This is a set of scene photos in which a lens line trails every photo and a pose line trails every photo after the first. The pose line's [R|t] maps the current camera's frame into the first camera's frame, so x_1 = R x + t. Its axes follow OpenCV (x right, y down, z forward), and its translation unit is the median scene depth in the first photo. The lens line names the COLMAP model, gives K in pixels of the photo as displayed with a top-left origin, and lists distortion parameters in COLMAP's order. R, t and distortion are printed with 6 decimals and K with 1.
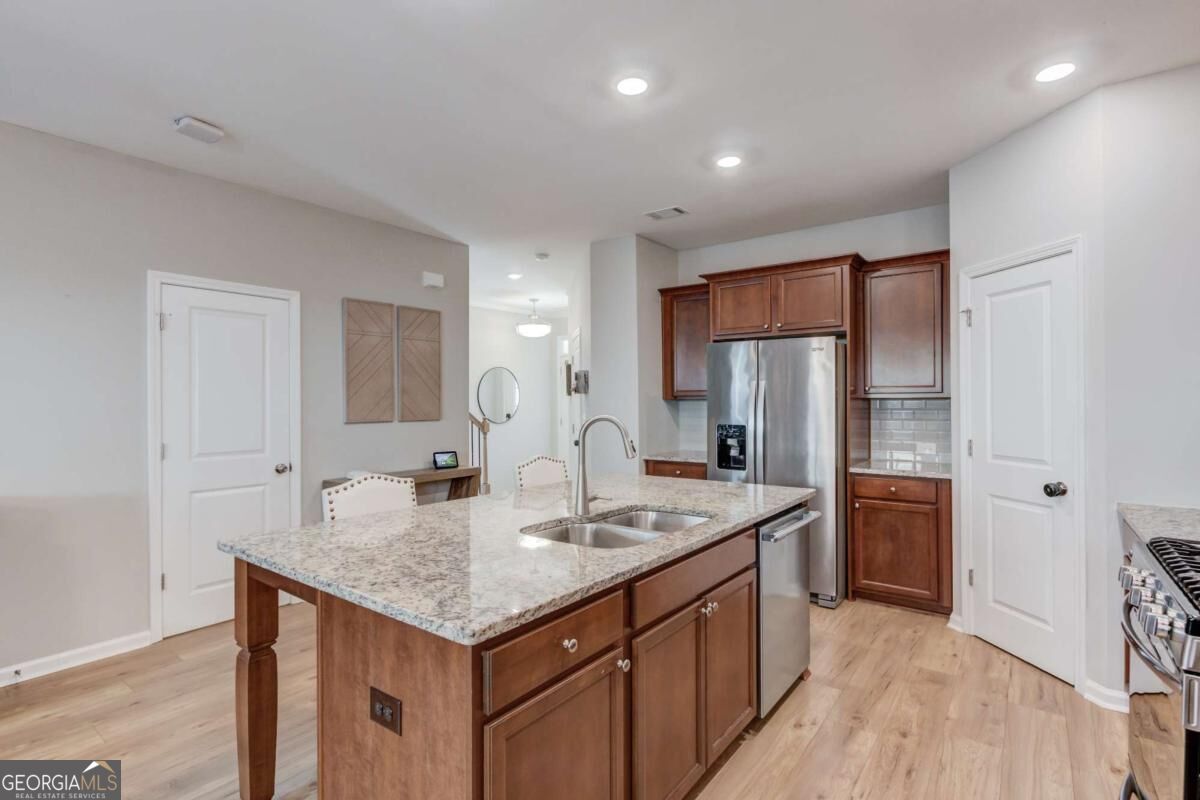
lens RADIAL K [[571.1, 0, 598.5], [0, 571.1, 397.1], [0, 0, 1]] dist [0.002932, 0.000409]
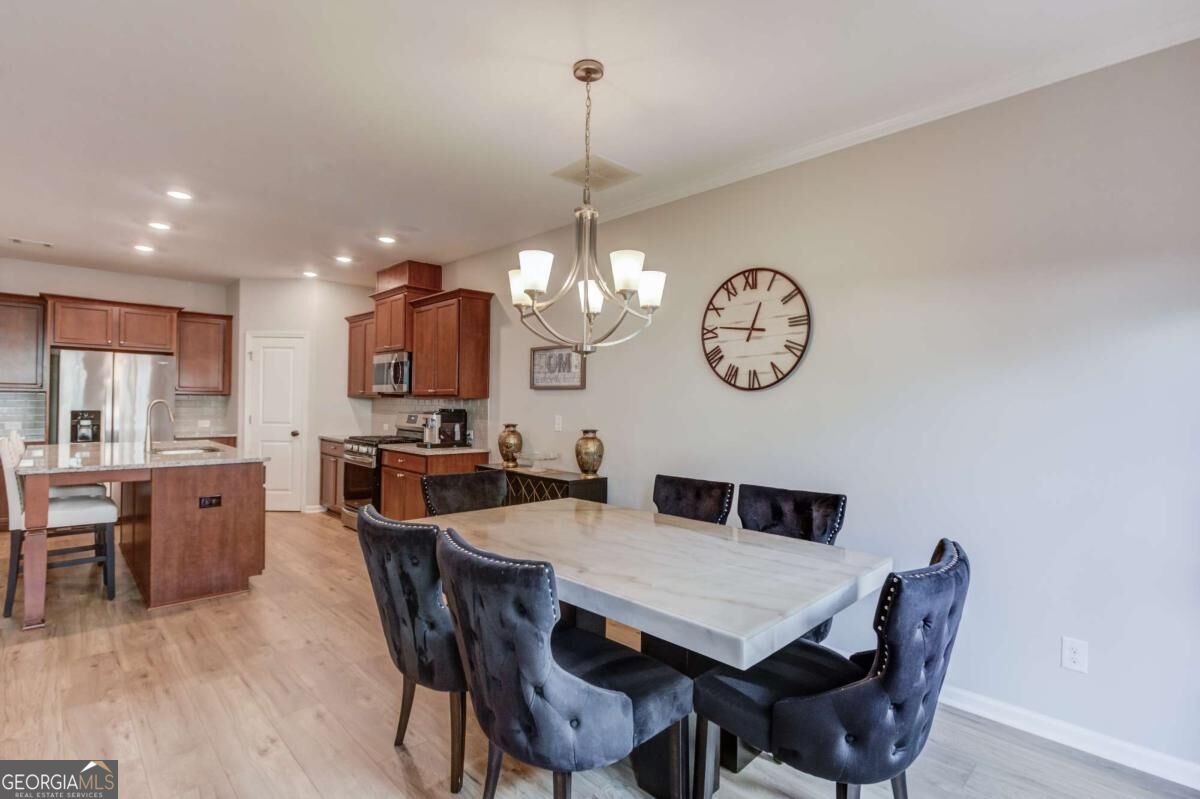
lens RADIAL K [[571.1, 0, 597.1], [0, 571.1, 395.8], [0, 0, 1]] dist [0.002932, 0.000409]
pose [[0.157782, 0.013940, 0.987376, -1.228478], [-0.012503, 0.999848, -0.012118, 0.013079], [-0.987395, -0.010433, 0.157932, -0.571931]]
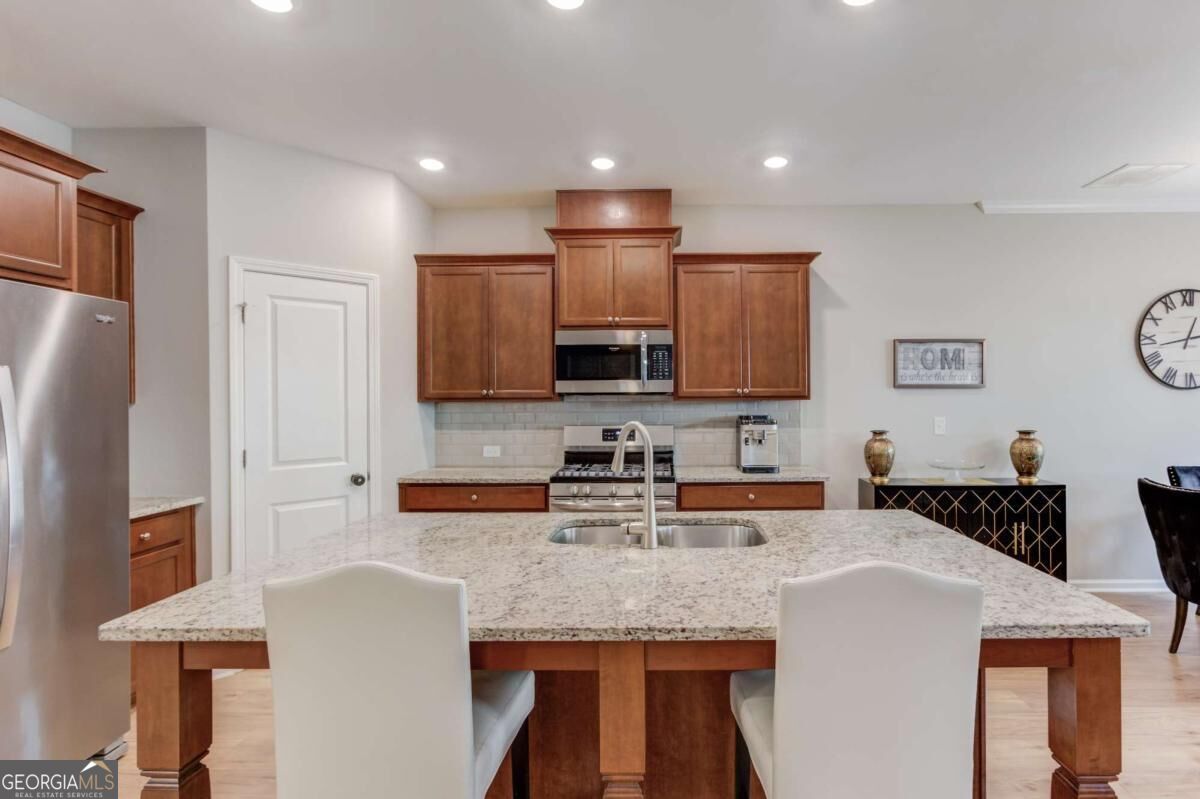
lens RADIAL K [[571.1, 0, 601.1], [0, 571.1, 396.1], [0, 0, 1]] dist [0.002932, 0.000409]
pose [[-0.589601, -0.003550, 0.807687, -0.410436], [0.005953, 0.999944, 0.008742, -0.017331], [-0.807672, 0.009962, -0.589547, 1.124512]]
